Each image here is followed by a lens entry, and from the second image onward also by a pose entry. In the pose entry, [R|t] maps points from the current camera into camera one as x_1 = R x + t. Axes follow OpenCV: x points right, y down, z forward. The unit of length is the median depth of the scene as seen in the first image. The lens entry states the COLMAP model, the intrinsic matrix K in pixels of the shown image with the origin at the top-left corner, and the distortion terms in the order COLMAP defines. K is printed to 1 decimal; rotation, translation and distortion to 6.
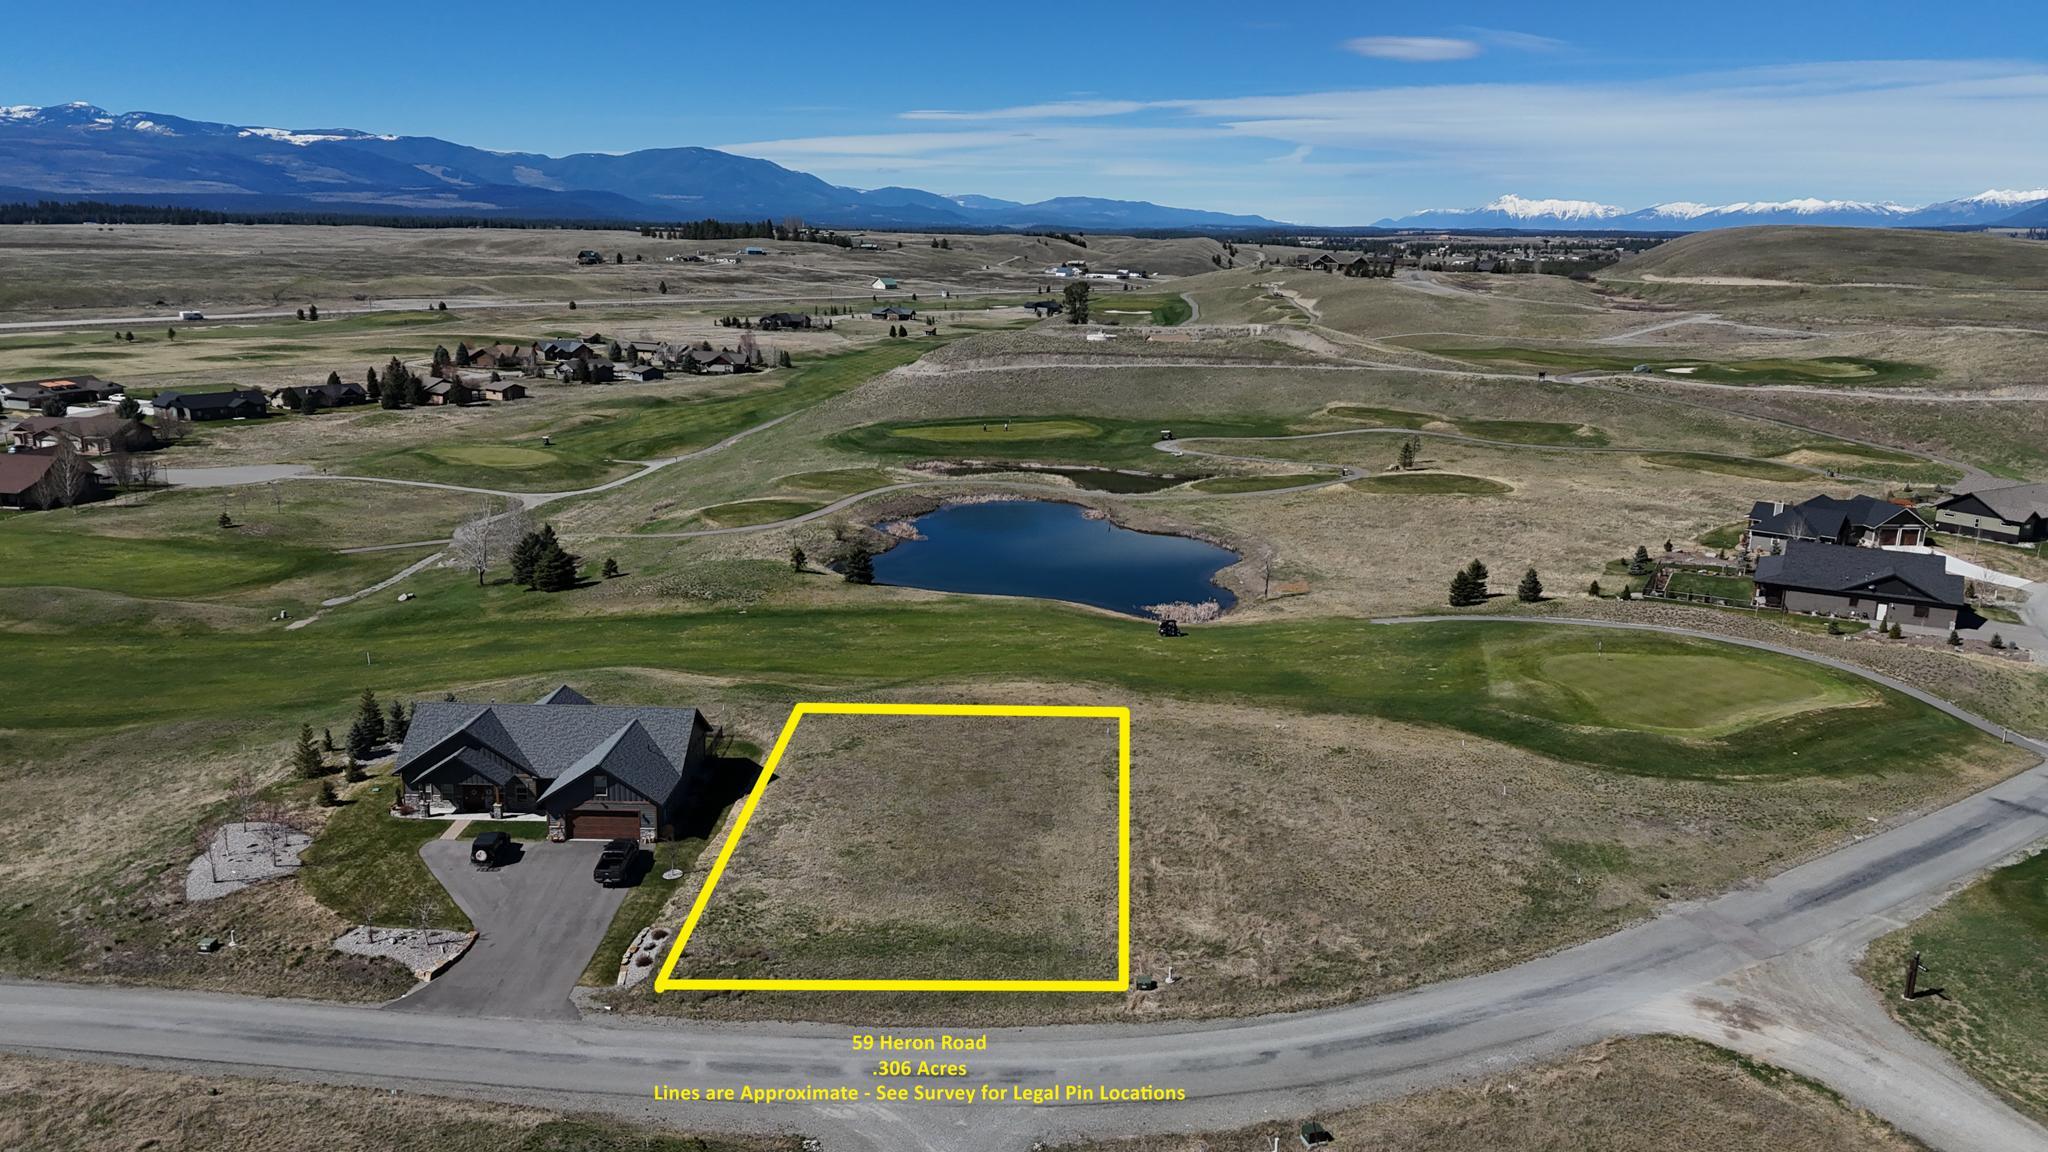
lens RADIAL K [[1502.4, 0, 1026.5], [0, 1502.4, 610.5], [0, 0, 1]] dist [0.100536, -0.111556]
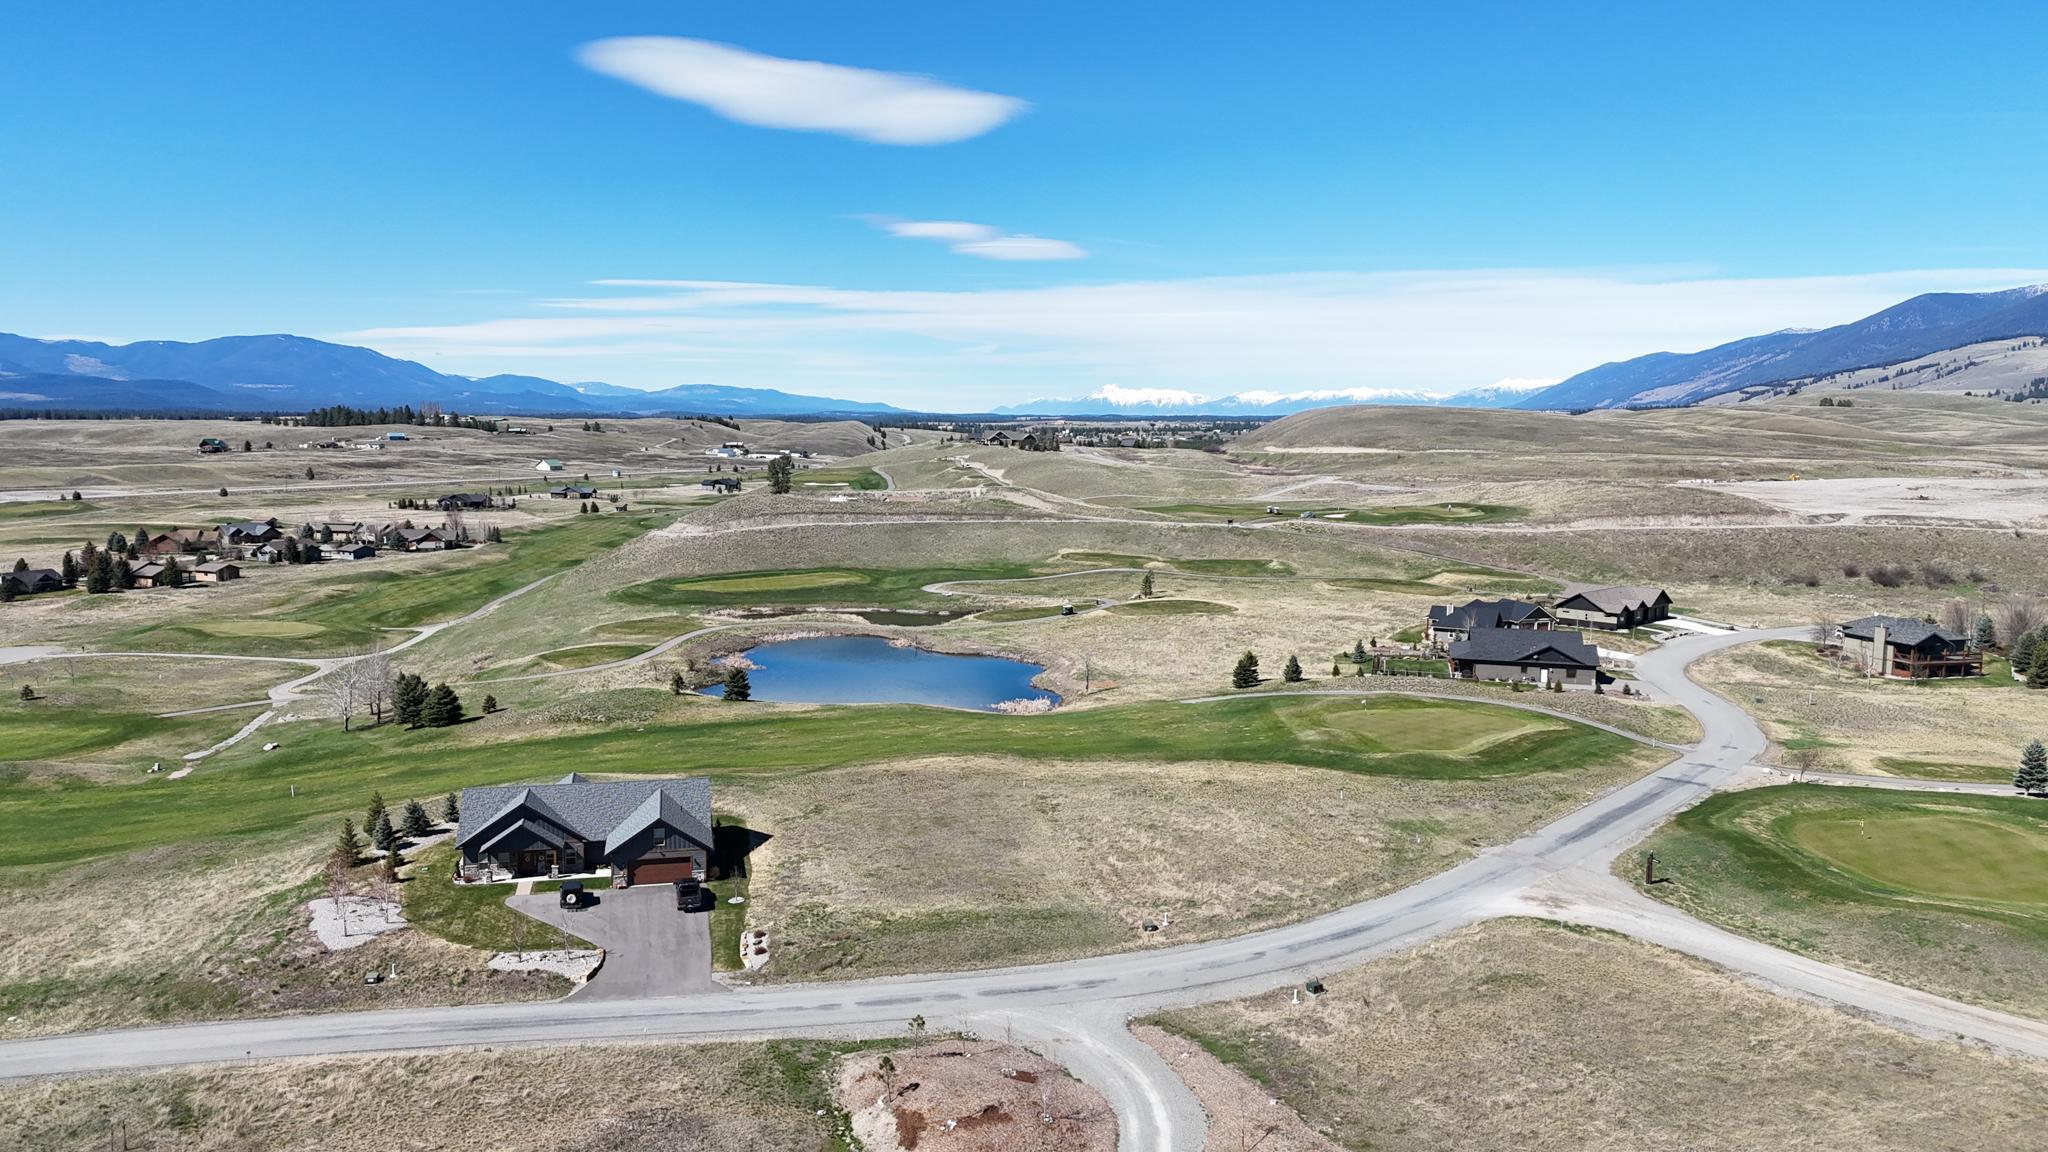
lens RADIAL K [[1502.4, 0, 1026.5], [0, 1502.4, 610.5], [0, 0, 1]] dist [0.100536, -0.111556]
pose [[0.970696, -0.040862, 0.236810, -0.164512], [0.068455, 0.991627, -0.109494, 0.053146], [-0.230353, 0.122497, 0.965366, -0.148775]]
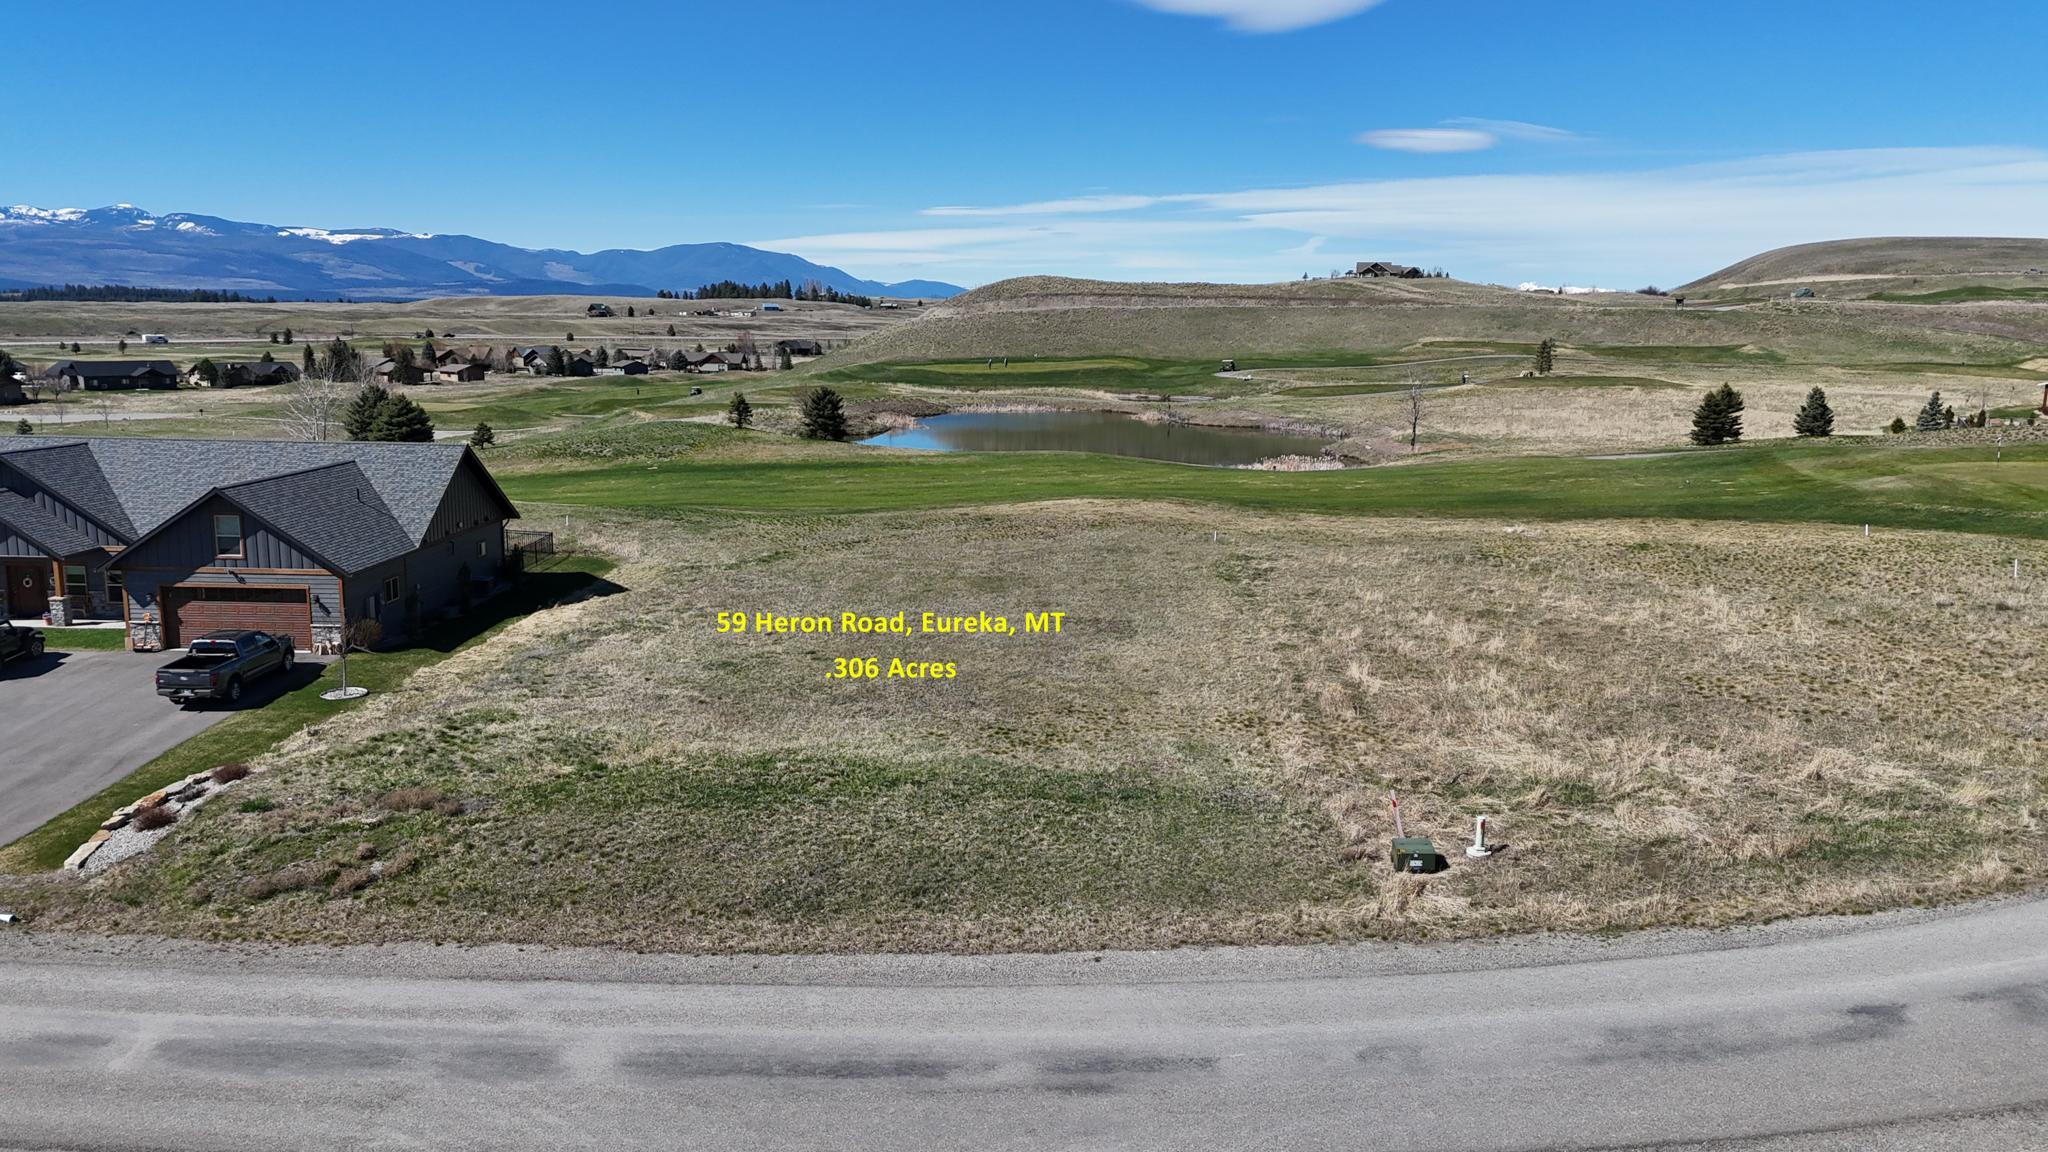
lens RADIAL K [[1502.4, 0, 1026.5], [0, 1502.4, 610.5], [0, 0, 1]] dist [0.100536, -0.111556]
pose [[0.999872, -0.004534, -0.015315, -0.007025], [0.003637, 0.998305, -0.058093, 0.101843], [0.015553, 0.058030, 0.998194, 0.301682]]
